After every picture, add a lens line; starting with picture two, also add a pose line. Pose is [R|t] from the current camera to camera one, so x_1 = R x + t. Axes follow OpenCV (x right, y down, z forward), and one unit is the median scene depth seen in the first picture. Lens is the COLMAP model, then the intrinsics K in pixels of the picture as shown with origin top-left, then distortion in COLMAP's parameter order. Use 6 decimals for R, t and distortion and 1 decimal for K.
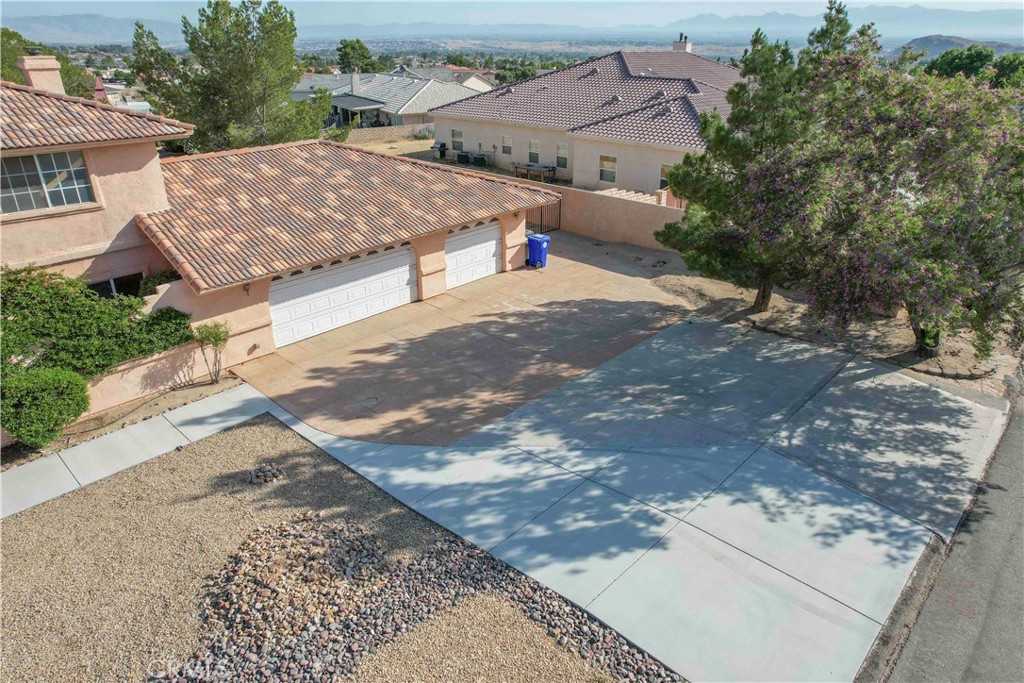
lens RADIAL K [[651.3, 0, 512.0], [0, 651.3, 341.5], [0, 0, 1]] dist [-0.082551, 0.069944]
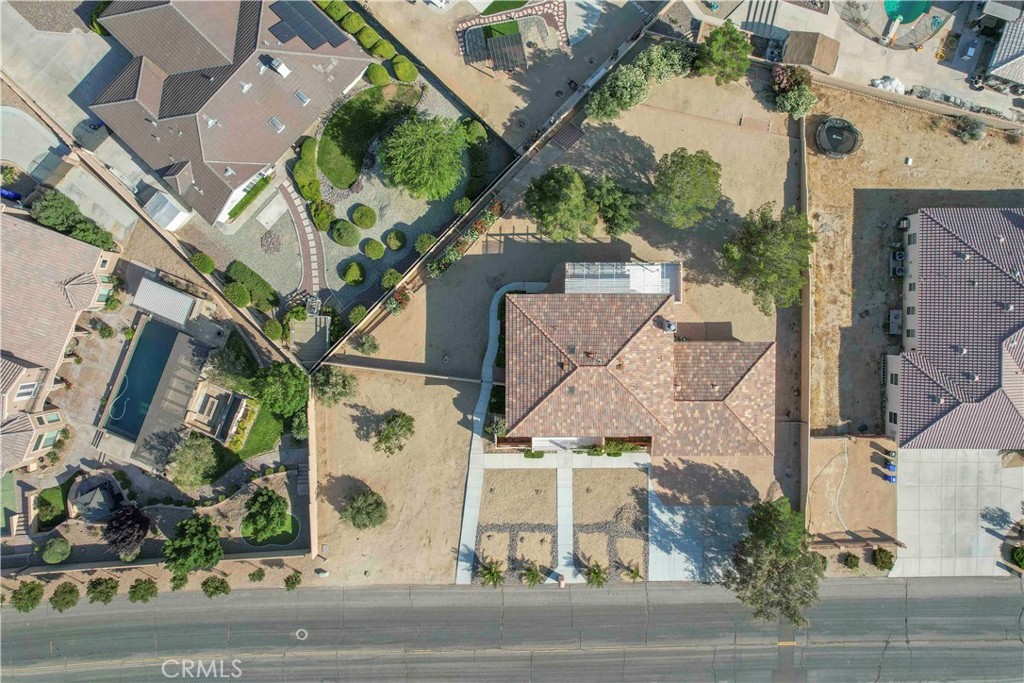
lens RADIAL K [[651.3, 0, 512.0], [0, 651.3, 341.5], [0, 0, 1]] dist [-0.082551, 0.069944]
pose [[0.683229, 0.730203, 0.001255, -1.453628], [-0.301119, 0.280182, 0.911496, -3.470570], [0.665226, -0.623139, 0.411306, -0.850860]]
